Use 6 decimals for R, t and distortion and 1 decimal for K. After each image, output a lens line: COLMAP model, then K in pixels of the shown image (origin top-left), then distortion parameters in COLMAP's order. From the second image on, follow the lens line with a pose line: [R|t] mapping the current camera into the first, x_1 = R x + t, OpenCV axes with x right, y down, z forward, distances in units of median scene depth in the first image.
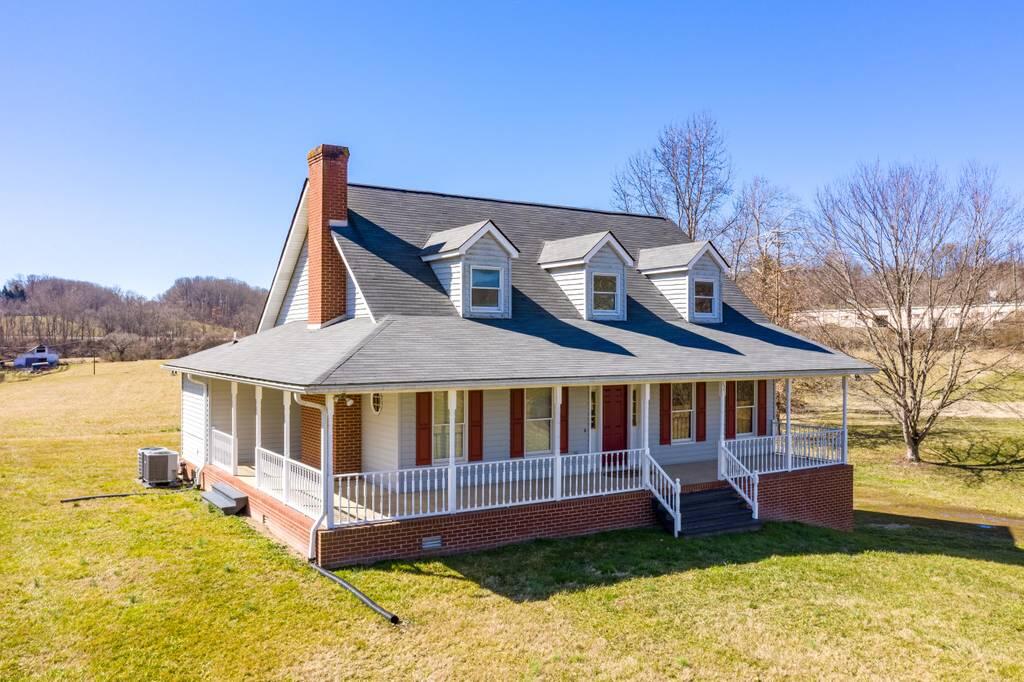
lens RADIAL K [[835.7, 0, 520.1], [0, 835.7, 339.0], [0, 0, 1]] dist [-0.010878, -0.008481]
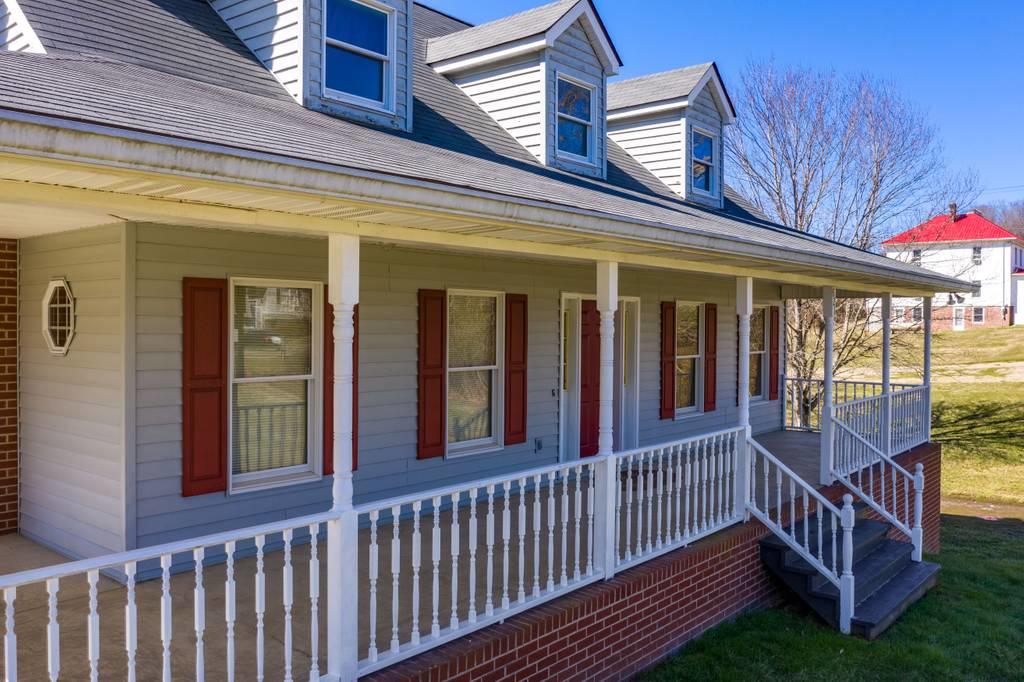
lens RADIAL K [[835.7, 0, 511.1], [0, 835.7, 331.5], [0, 0, 1]] dist [-0.010878, -0.008481]
pose [[0.956827, 0.002558, 0.290646, -0.089215], [-0.007399, 0.999852, 0.015556, 0.072356], [-0.290563, -0.017035, 0.956704, 0.593696]]
